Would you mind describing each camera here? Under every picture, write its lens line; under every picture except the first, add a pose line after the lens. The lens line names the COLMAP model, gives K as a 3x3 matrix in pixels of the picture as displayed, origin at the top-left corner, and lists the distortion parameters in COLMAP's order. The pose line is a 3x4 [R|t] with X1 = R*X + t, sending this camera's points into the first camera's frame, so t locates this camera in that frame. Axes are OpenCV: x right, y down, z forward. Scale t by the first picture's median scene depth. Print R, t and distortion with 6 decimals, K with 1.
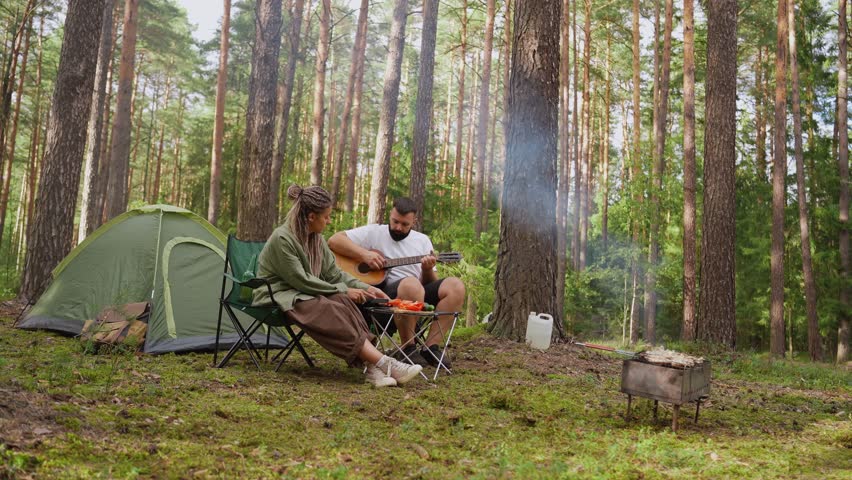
lens RADIAL K [[686.0, 0, 426.0], [0, 686.0, 240.0], [0, 0, 1]] dist [-0.029318, 0.003538]
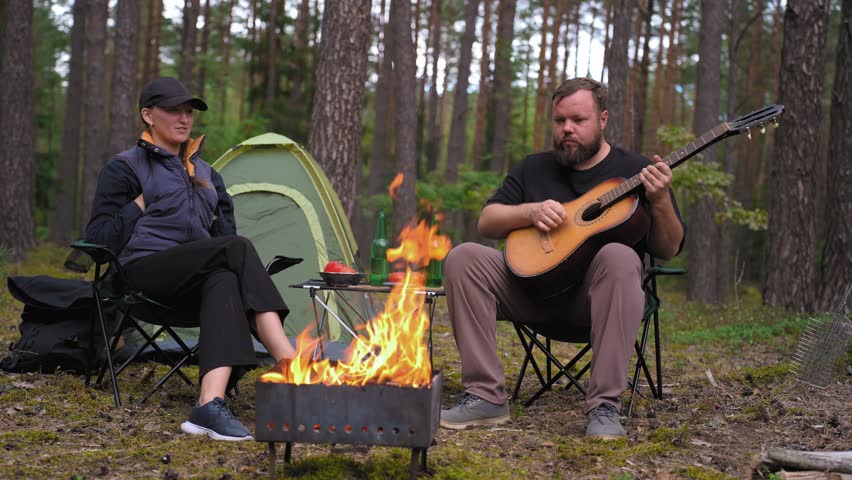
lens RADIAL K [[1176.3, 0, 426.0], [0, 1176.3, 240.0], [0, 0, 1]] dist [0.254627, -0.050395]
pose [[0.702137, -0.016923, -0.711840, 0.376990], [0.047280, 0.998619, 0.022894, 0.018821], [0.710470, -0.049731, 0.701968, 0.226290]]
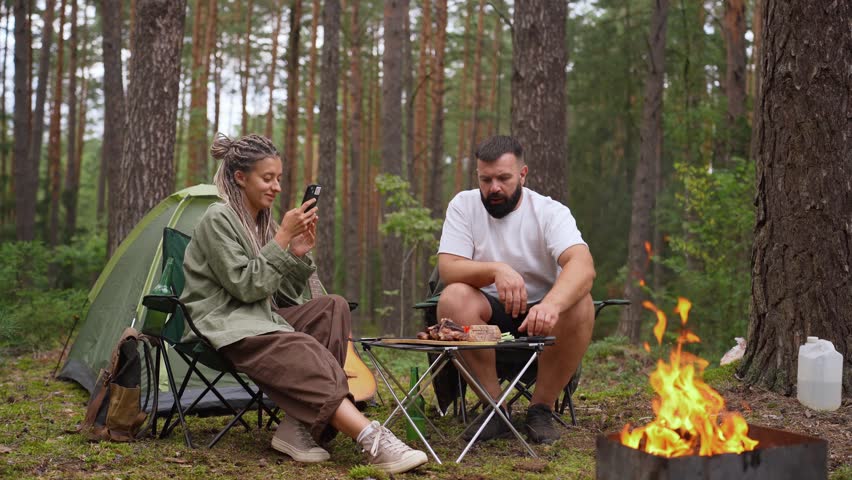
lens RADIAL K [[1180.4, 0, 426.0], [0, 1180.4, 240.0], [0, 0, 1]] dist [-0.008837, 0.008135]
pose [[0.885812, -0.061454, -0.459958, 0.249799], [0.069734, 0.997565, 0.001016, 0.010711], [0.458775, -0.032975, 0.887940, 0.080170]]
